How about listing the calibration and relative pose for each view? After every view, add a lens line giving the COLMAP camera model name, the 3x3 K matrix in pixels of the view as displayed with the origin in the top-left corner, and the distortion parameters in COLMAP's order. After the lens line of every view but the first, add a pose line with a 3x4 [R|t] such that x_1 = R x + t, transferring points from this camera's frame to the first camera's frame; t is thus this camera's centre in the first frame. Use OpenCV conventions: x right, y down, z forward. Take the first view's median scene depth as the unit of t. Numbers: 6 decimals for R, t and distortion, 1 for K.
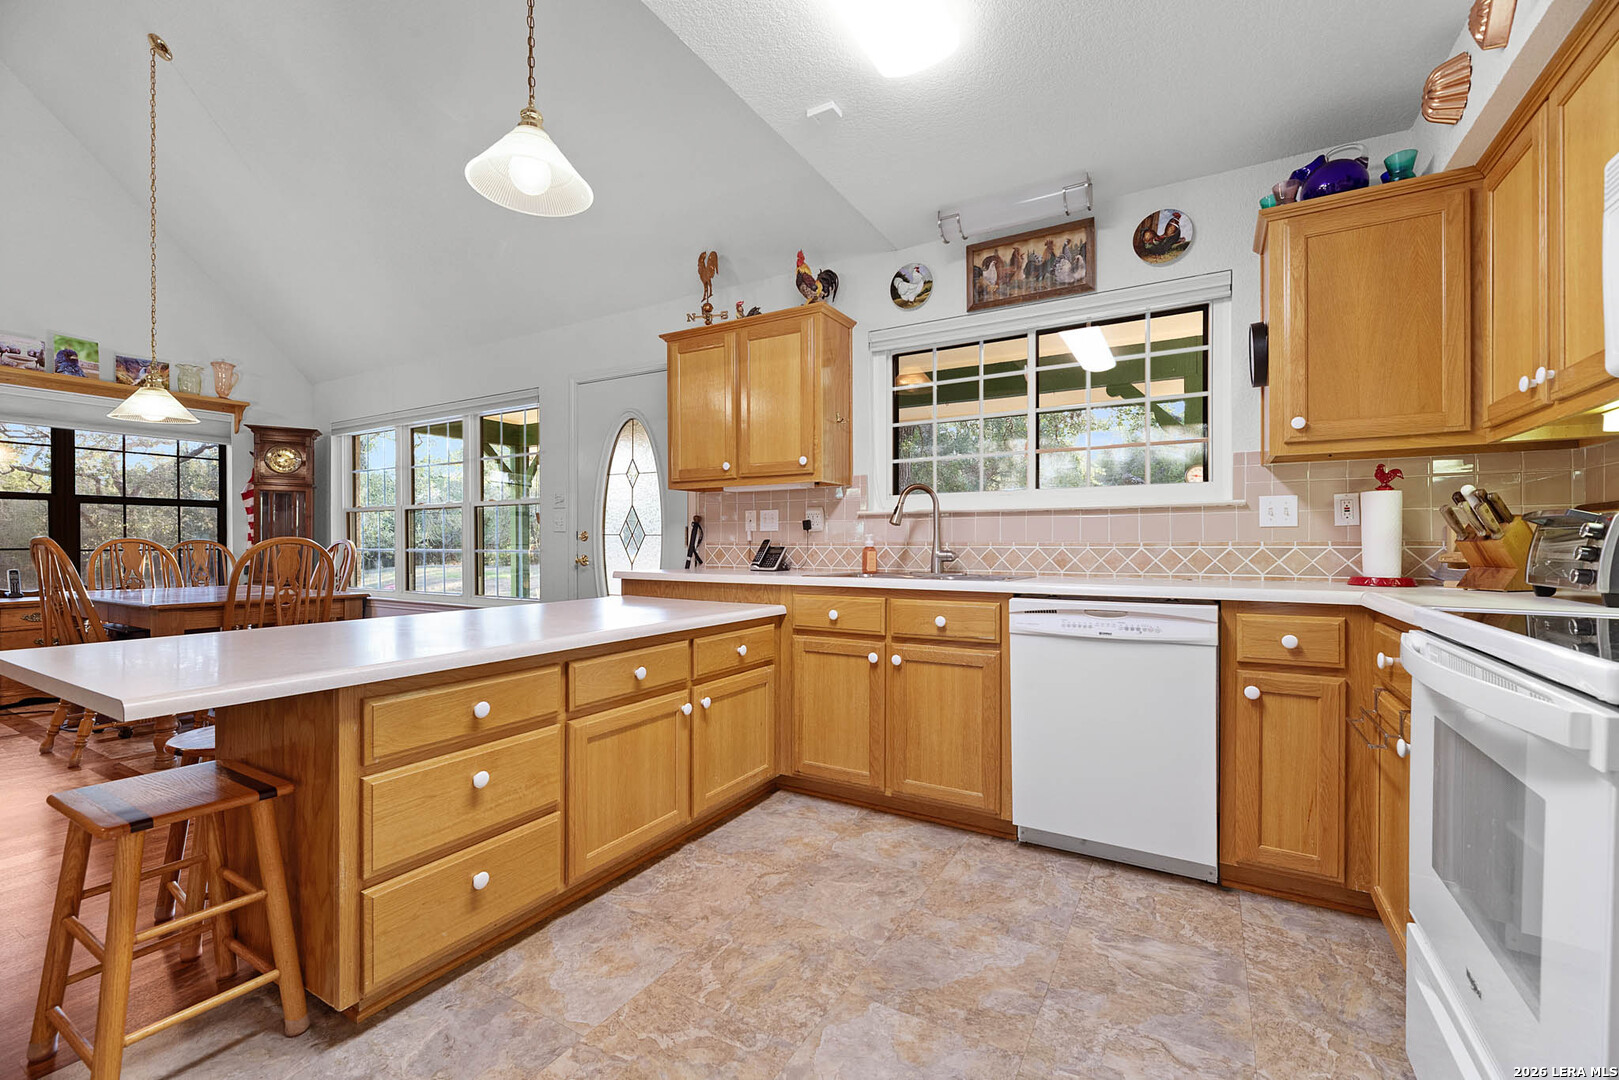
lens RADIAL K [[665.2, 0, 837.1], [0, 665.2, 543.5], [0, 0, 1]] dist [0.001607, -0.000881]
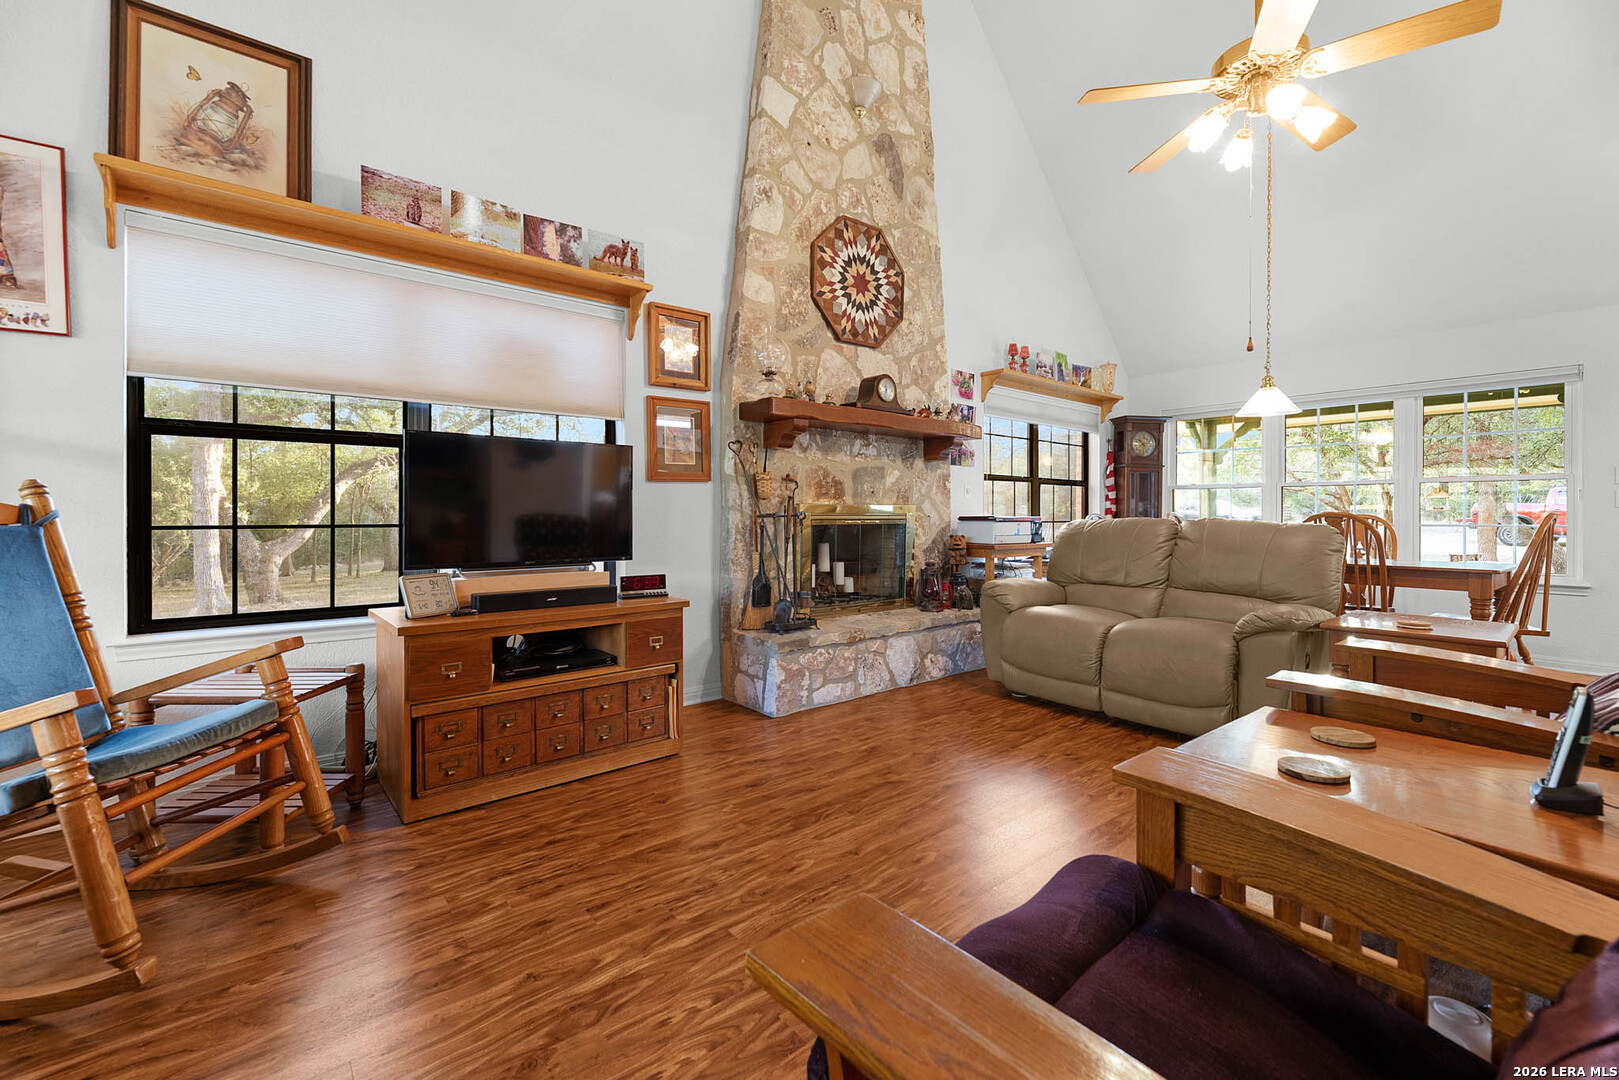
lens RADIAL K [[665.2, 0, 800.0], [0, 665.2, 512.6], [0, 0, 1]] dist [0.001607, -0.000881]
pose [[0.923021, 0.005649, -0.384707, -1.056189], [-0.006340, 0.999980, -0.000527, -0.004315], [0.384696, 0.002926, 0.923039, -0.319249]]
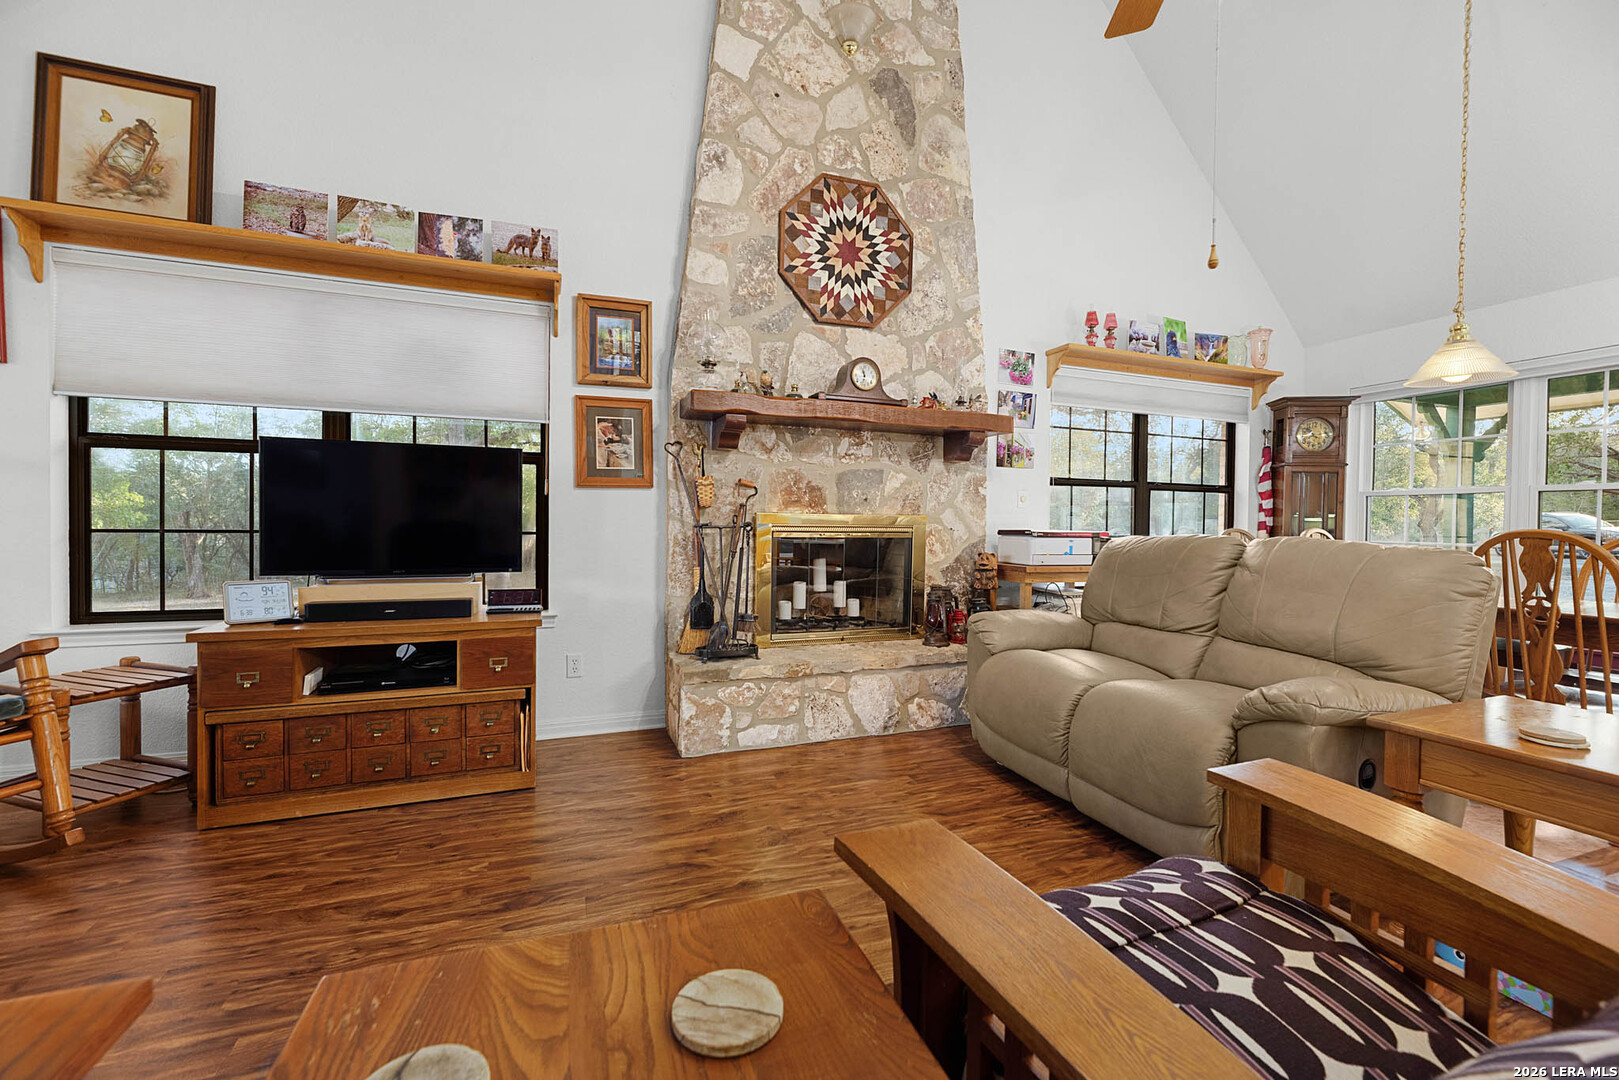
lens RADIAL K [[665.2, 0, 798.3], [0, 665.2, 531.2], [0, 0, 1]] dist [0.001607, -0.000881]
pose [[0.757970, 0.020336, -0.651972, -0.875395], [-0.015068, 0.999793, 0.013668, -0.006288], [0.652115, -0.000536, 0.758120, -0.078184]]
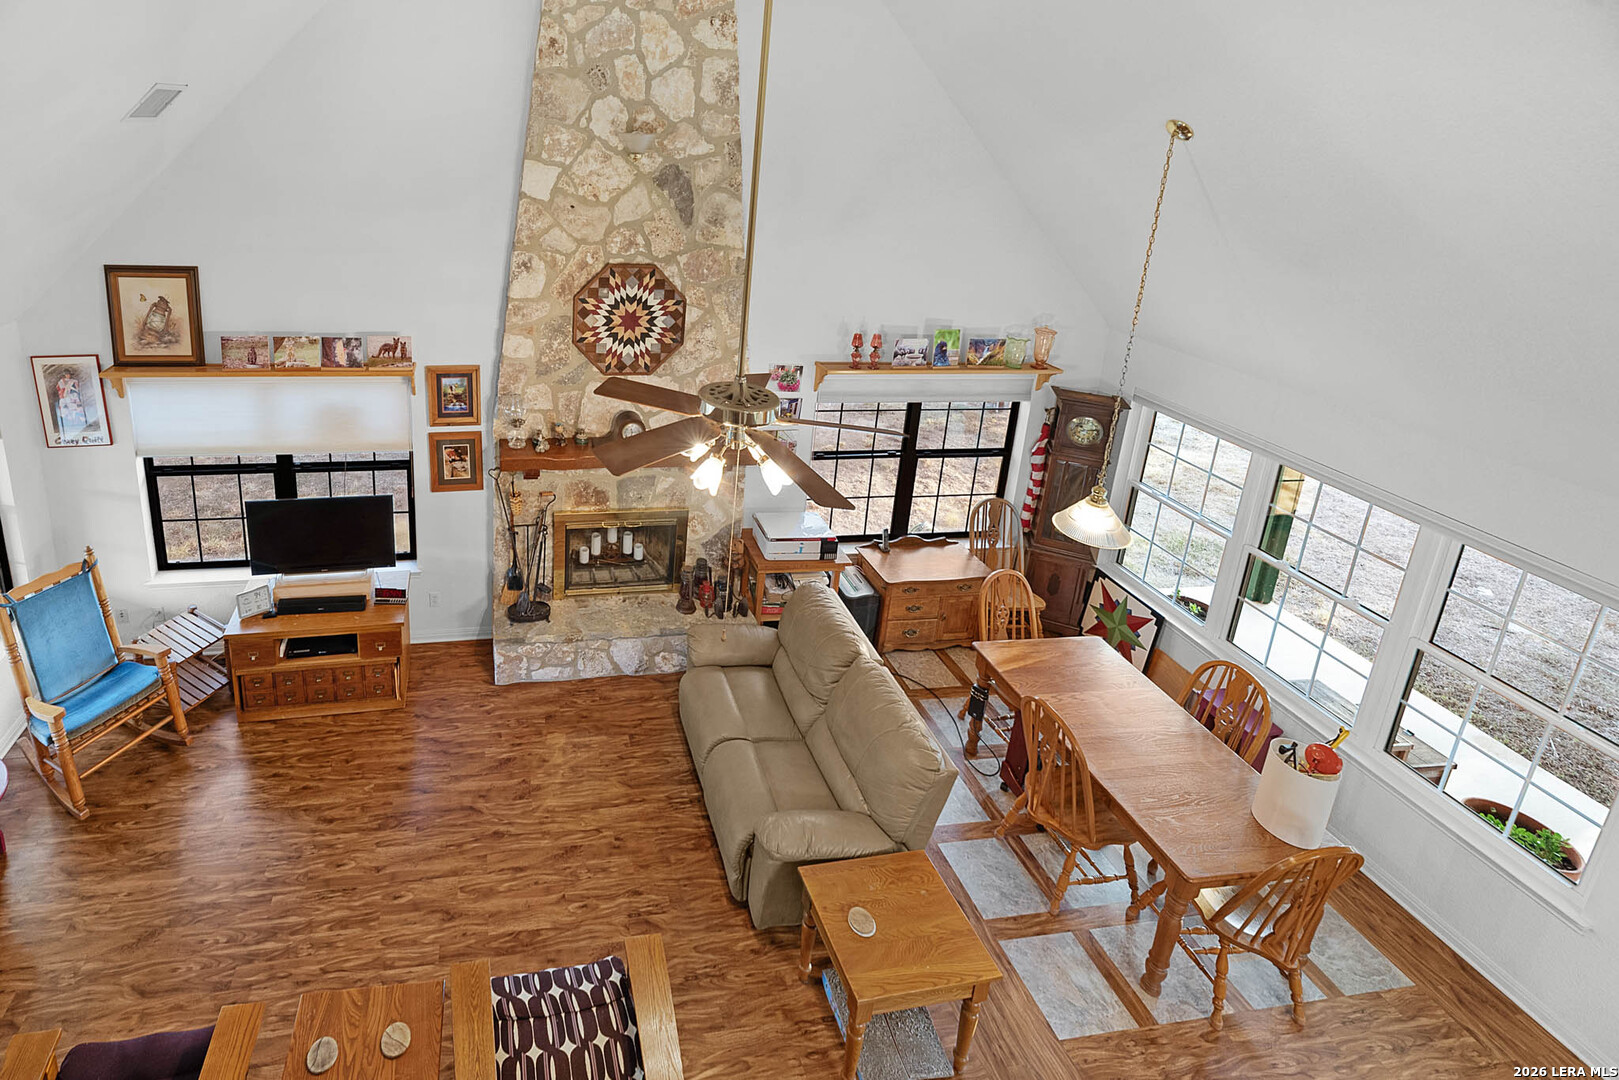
lens RADIAL K [[698.3, 0, 587.5], [0, 698.3, 327.6], [0, 0, 1]] dist [0.002475, -0.003878]
pose [[0.596360, 0.194440, -0.778812, -0.587328], [-0.027109, 0.974544, 0.222549, -0.514882], [0.802259, -0.111607, 0.586450, -0.108885]]
